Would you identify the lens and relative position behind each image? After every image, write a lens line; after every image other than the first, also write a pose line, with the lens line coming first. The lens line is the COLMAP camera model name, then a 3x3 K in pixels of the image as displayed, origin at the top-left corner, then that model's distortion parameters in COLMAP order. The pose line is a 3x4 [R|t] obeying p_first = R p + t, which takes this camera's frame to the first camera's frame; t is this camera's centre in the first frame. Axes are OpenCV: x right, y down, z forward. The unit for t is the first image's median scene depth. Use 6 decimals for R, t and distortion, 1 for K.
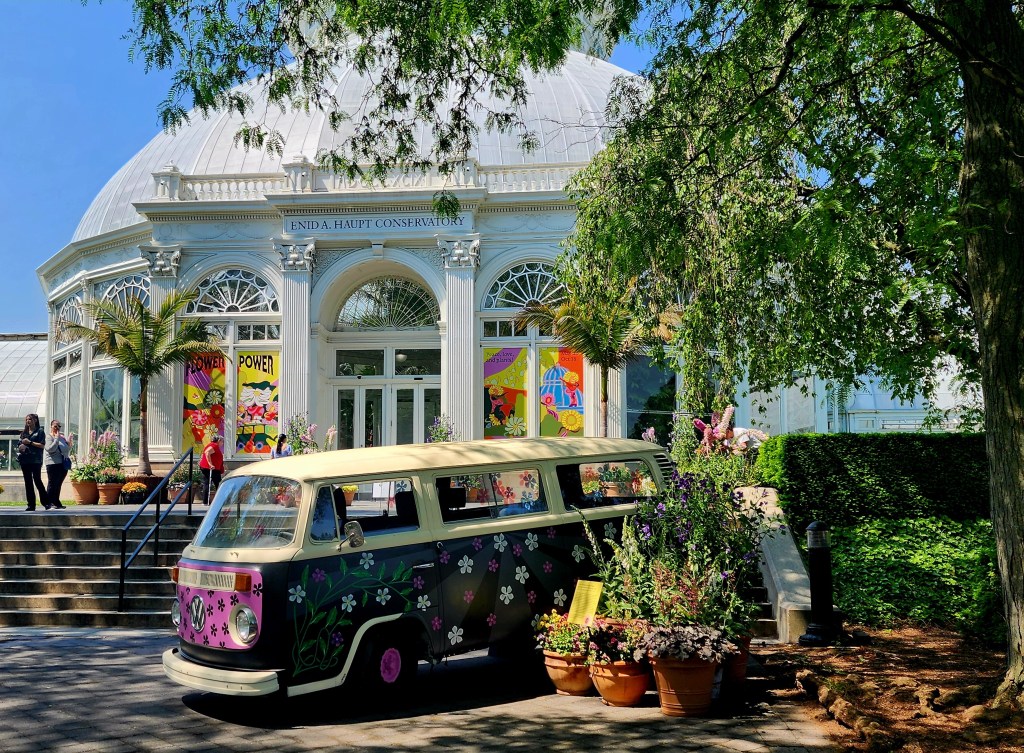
lens RADIAL K [[1221.9, 0, 512.0], [0, 1221.9, 376.5], [0, 0, 1]] dist [0.188105, -0.606795]
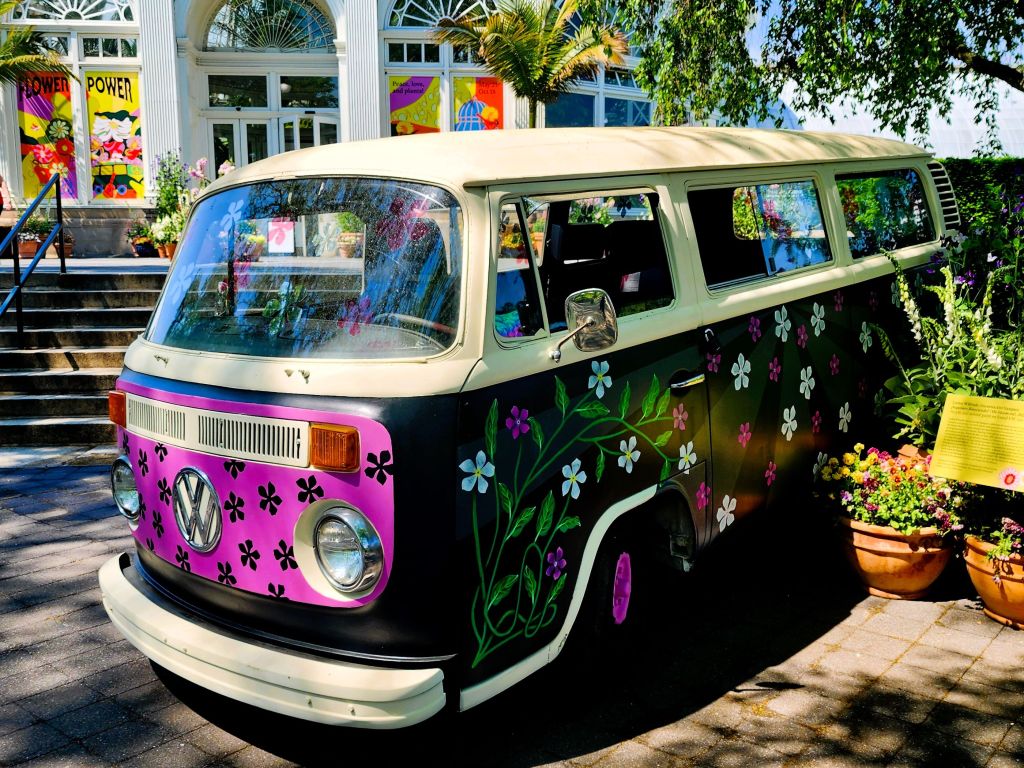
lens RADIAL K [[1013.2, 0, 512.0], [0, 1013.2, 384.0], [0, 0, 1]] dist [0.087353, -0.117152]
pose [[0.981388, -0.032604, 0.189248, -0.126781], [-0.010415, 0.974995, 0.221981, 0.043051], [-0.191754, -0.219820, 0.956509, 0.391575]]
